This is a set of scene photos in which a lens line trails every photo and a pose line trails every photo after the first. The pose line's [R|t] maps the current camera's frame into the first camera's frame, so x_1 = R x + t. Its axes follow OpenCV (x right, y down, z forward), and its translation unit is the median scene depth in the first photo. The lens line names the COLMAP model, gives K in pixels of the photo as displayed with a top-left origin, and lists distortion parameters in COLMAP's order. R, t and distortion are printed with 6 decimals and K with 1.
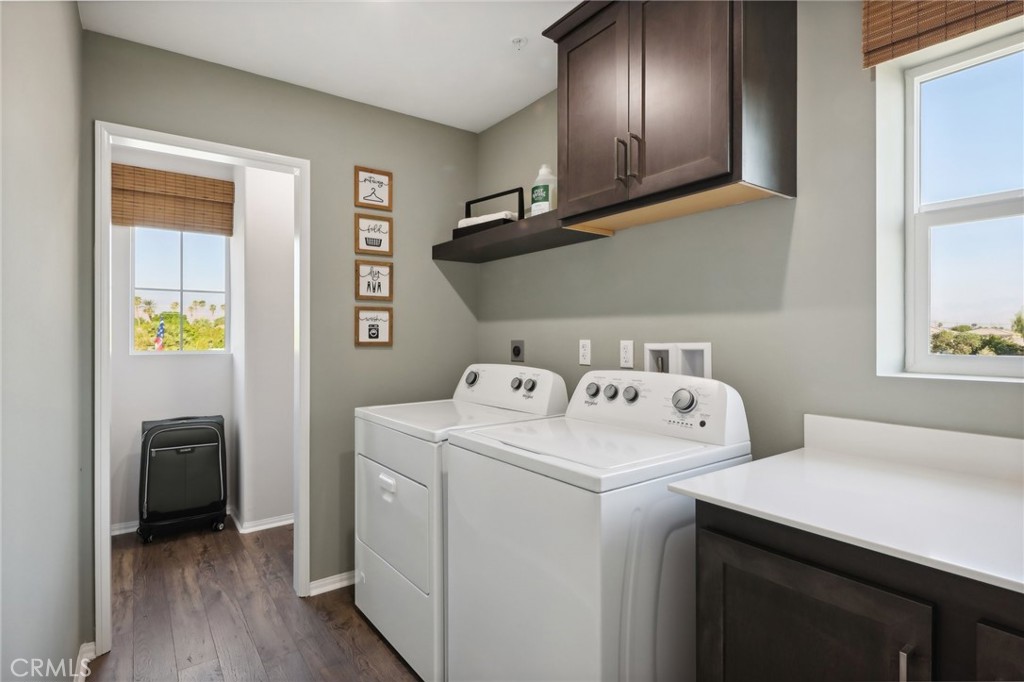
lens RADIAL K [[520.6, 0, 507.8], [0, 520.6, 336.2], [0, 0, 1]] dist [0.003338, -0.003211]
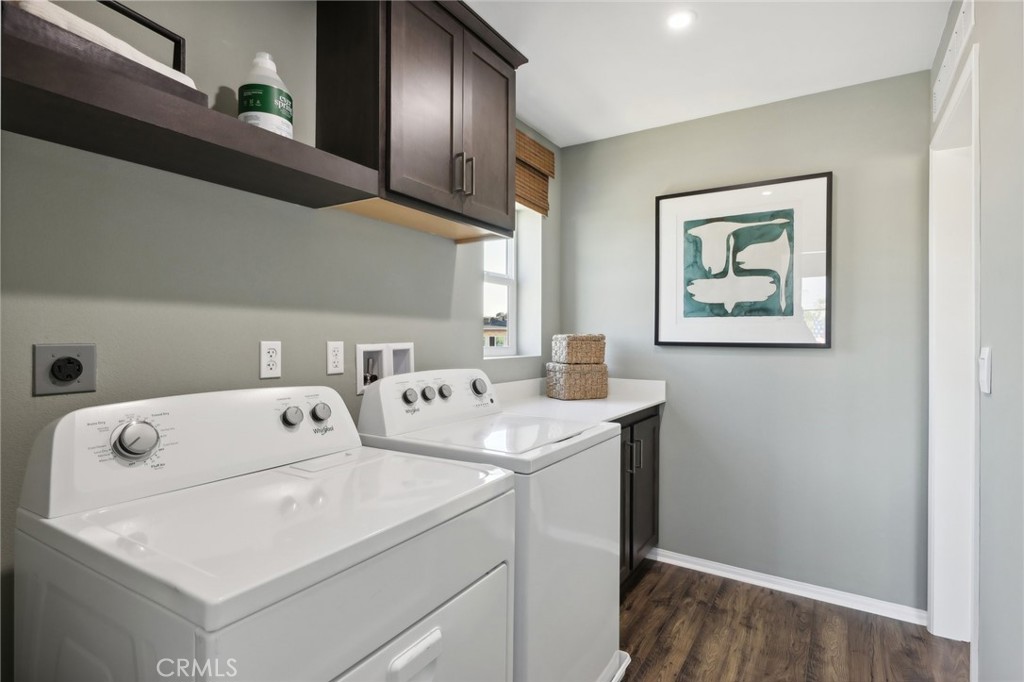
lens RADIAL K [[520.6, 0, 507.8], [0, 520.6, 336.2], [0, 0, 1]] dist [0.003338, -0.003211]
pose [[-0.377342, 0.005931, 0.926055, -0.684268], [-0.000752, 0.999977, -0.006710, 0.005395], [-0.926073, -0.003228, -0.377329, 1.109297]]
